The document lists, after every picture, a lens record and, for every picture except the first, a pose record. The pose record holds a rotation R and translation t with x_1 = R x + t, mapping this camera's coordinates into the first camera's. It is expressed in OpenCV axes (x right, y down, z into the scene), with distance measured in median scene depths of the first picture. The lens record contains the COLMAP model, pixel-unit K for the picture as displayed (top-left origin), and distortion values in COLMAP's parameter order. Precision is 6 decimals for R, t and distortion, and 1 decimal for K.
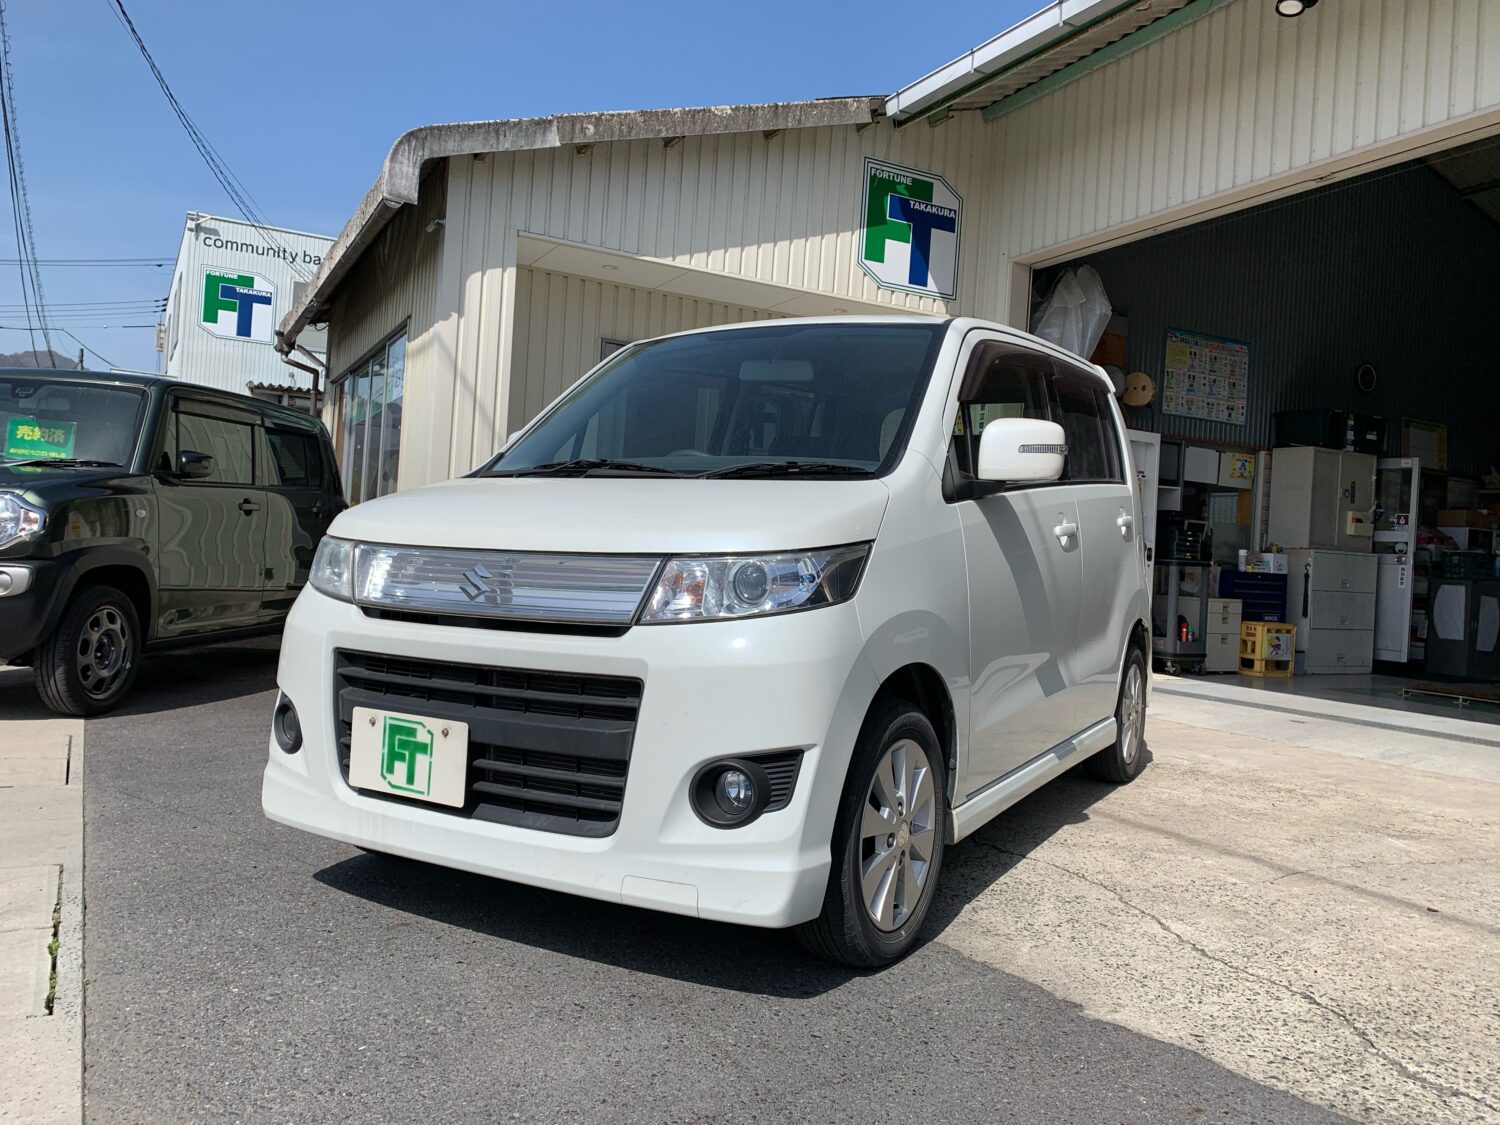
lens RADIAL K [[1126.5, 0, 743.7], [0, 1126.5, 550.1], [0, 0, 1]] dist [0.037653, -0.015670]
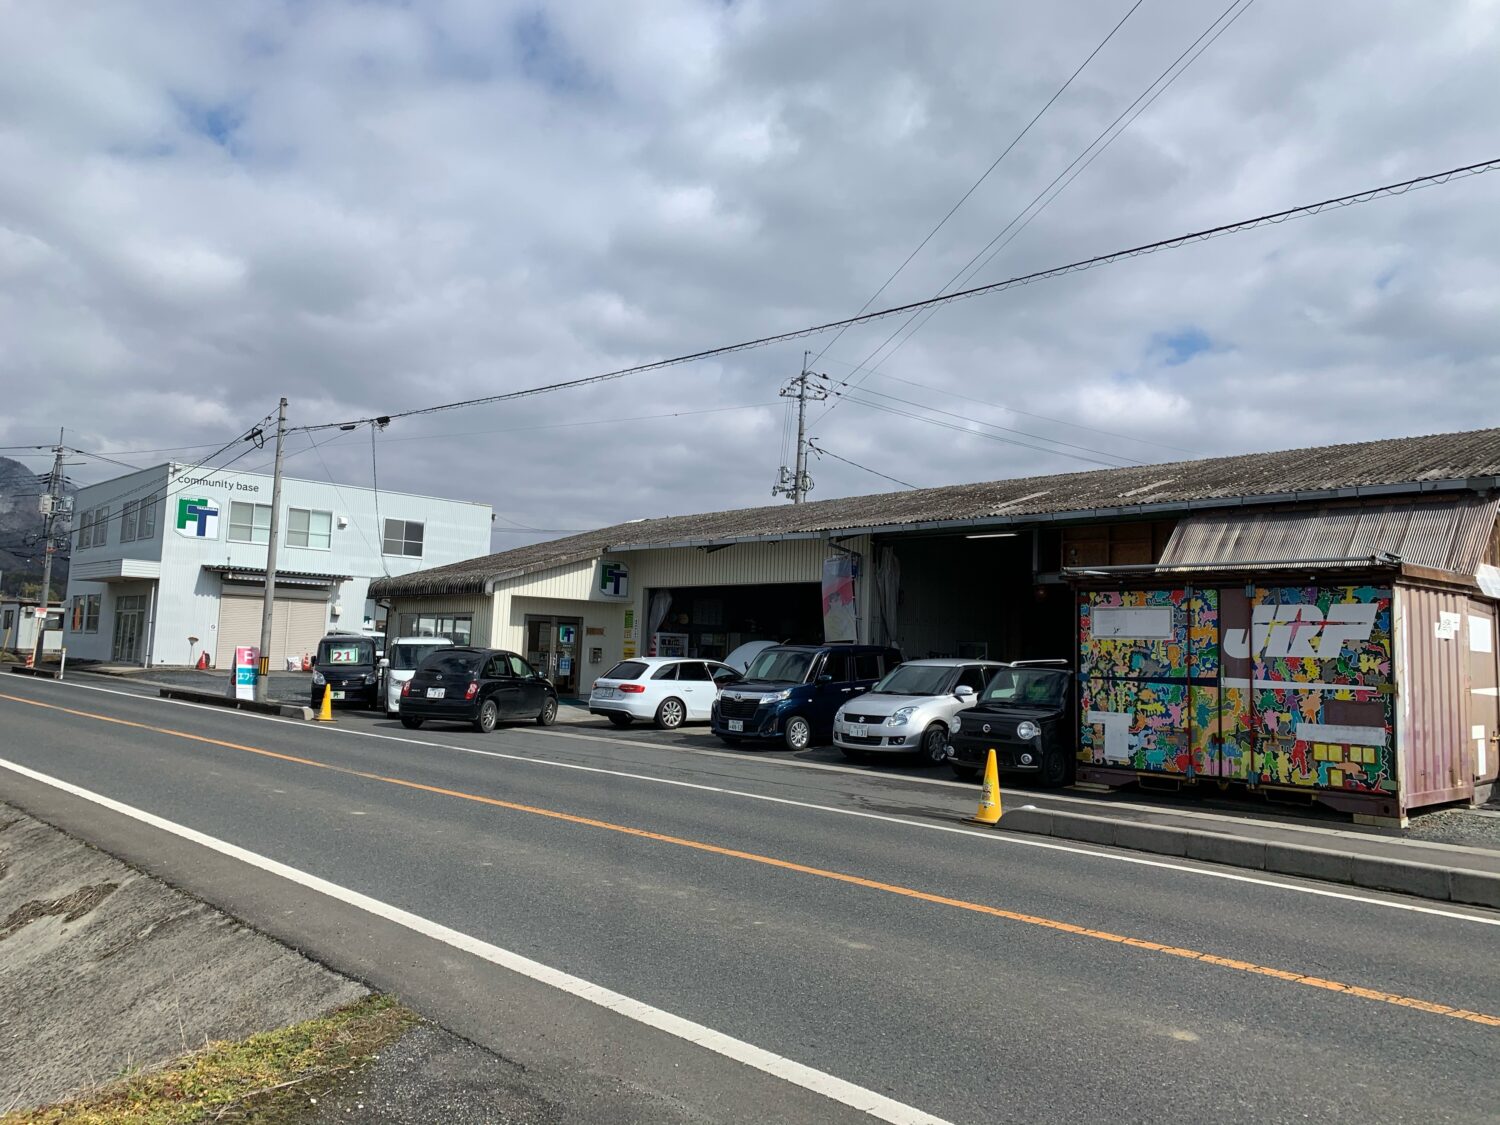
lens RADIAL K [[1126.5, 0, 748.9], [0, 1126.5, 534.4], [0, 0, 1]] dist [0.037653, -0.015670]
pose [[0.961879, 0.001855, 0.273468, -0.385201], [0.020402, 0.996704, -0.078522, -0.137967], [-0.272712, 0.081107, 0.958671, -2.348577]]
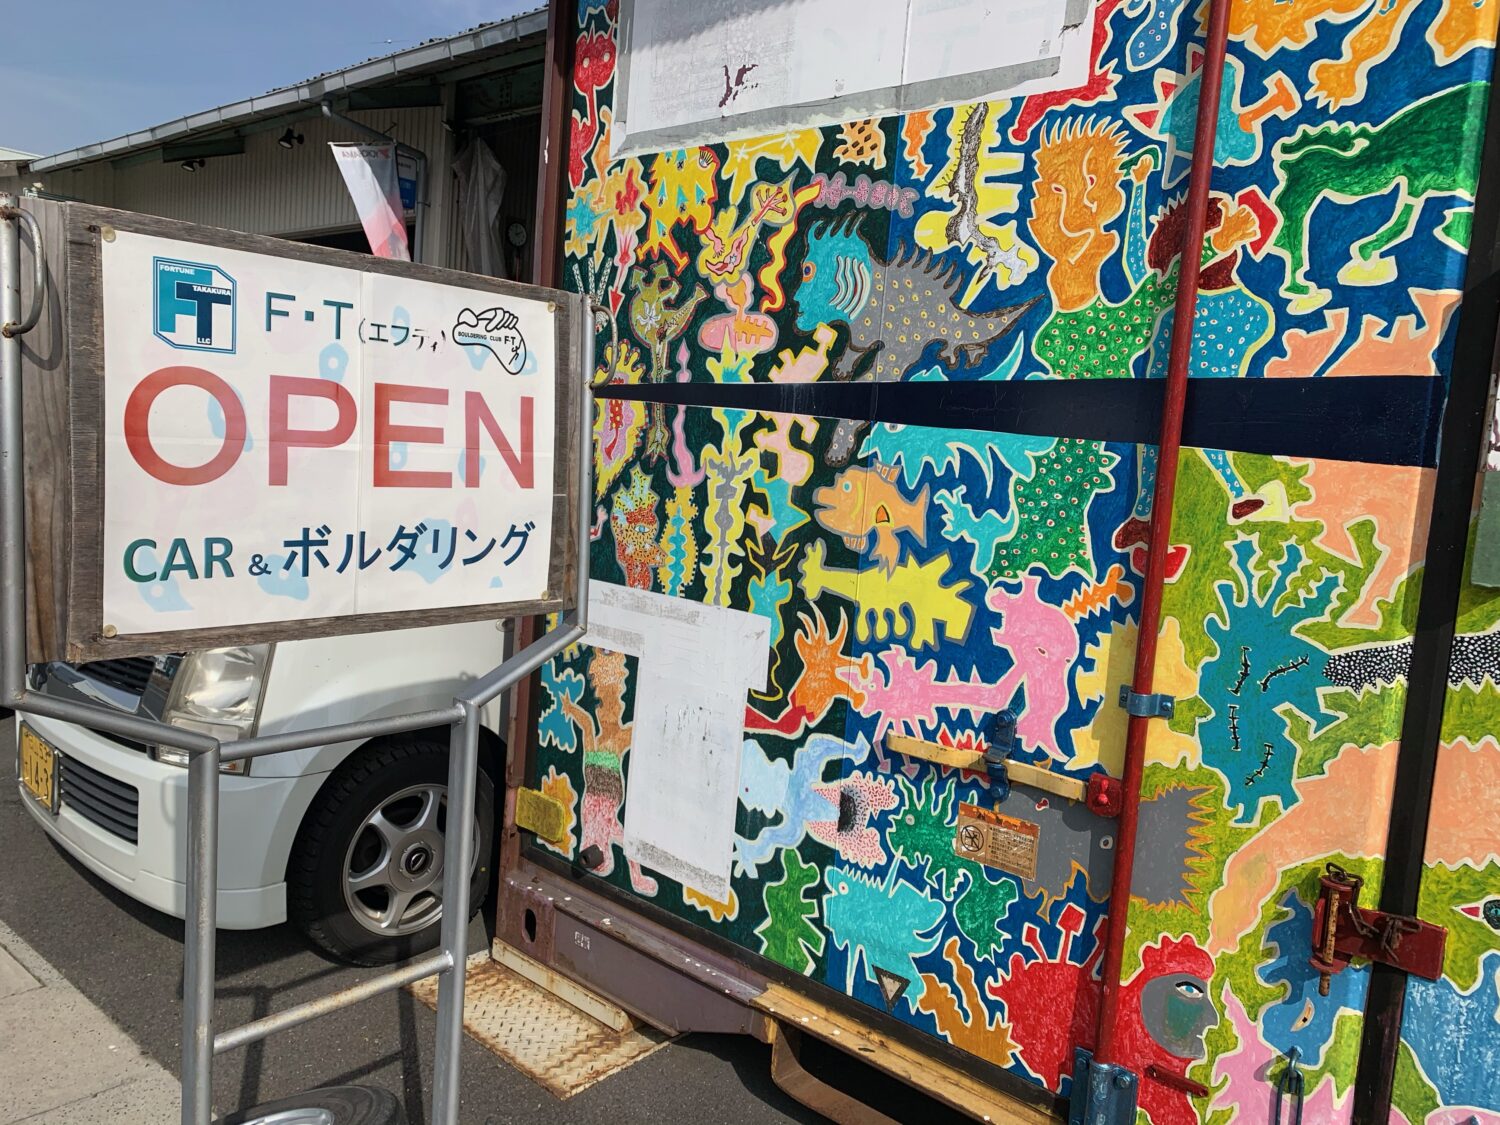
lens RADIAL K [[1126.5, 0, 741.6], [0, 1126.5, 542.1], [0, 0, 1]] dist [0.037653, -0.015670]
pose [[0.943307, -0.014753, 0.331592, 0.519764], [-0.027675, 0.992038, 0.122864, -0.043424], [-0.330765, -0.125076, 0.935388, -1.122338]]
